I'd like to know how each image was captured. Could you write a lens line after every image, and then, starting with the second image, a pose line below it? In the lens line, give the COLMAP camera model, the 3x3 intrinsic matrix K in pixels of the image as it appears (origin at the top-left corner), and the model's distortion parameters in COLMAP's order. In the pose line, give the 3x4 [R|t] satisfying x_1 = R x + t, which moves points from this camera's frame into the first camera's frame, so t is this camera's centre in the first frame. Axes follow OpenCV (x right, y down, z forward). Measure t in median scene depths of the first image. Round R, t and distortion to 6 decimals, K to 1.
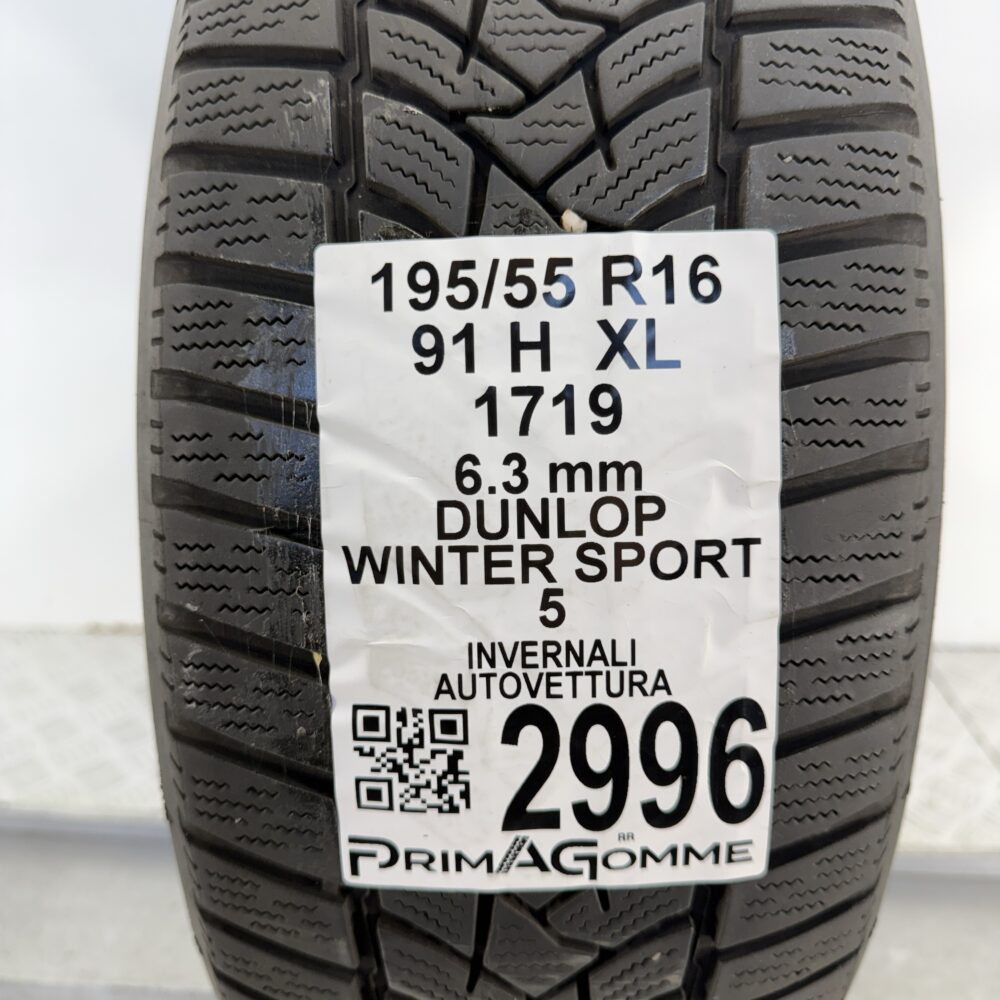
lens RADIAL K [[954.2, 0, 500.0], [0, 954.2, 500.0], [0, 0, 1]] dist [0.132333, -0.313685]
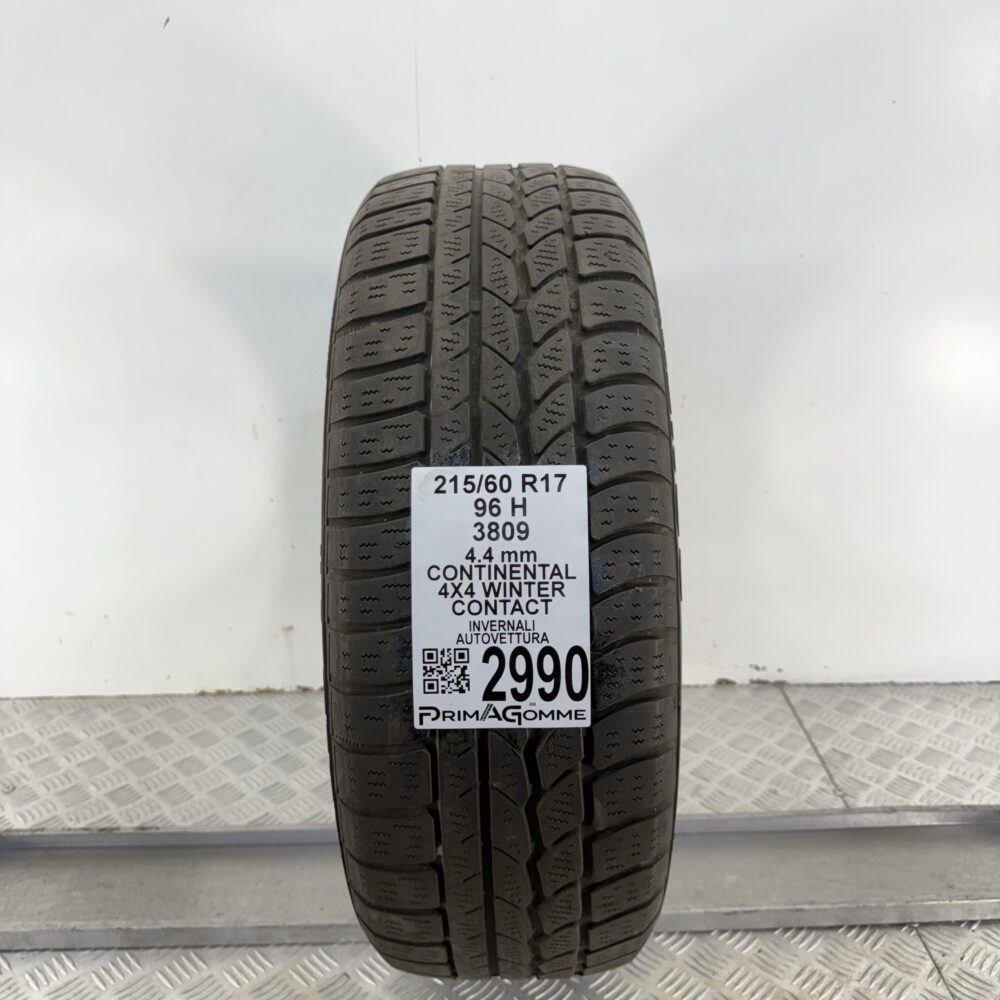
lens RADIAL K [[954.2, 0, 500.0], [0, 954.2, 500.0], [0, 0, 1]] dist [0.132333, -0.313685]
pose [[0.999960, 0.006707, -0.005933, 0.059299], [-0.007589, 0.986447, -0.163903, 0.239817], [0.004753, 0.163941, 0.986459, -1.531045]]
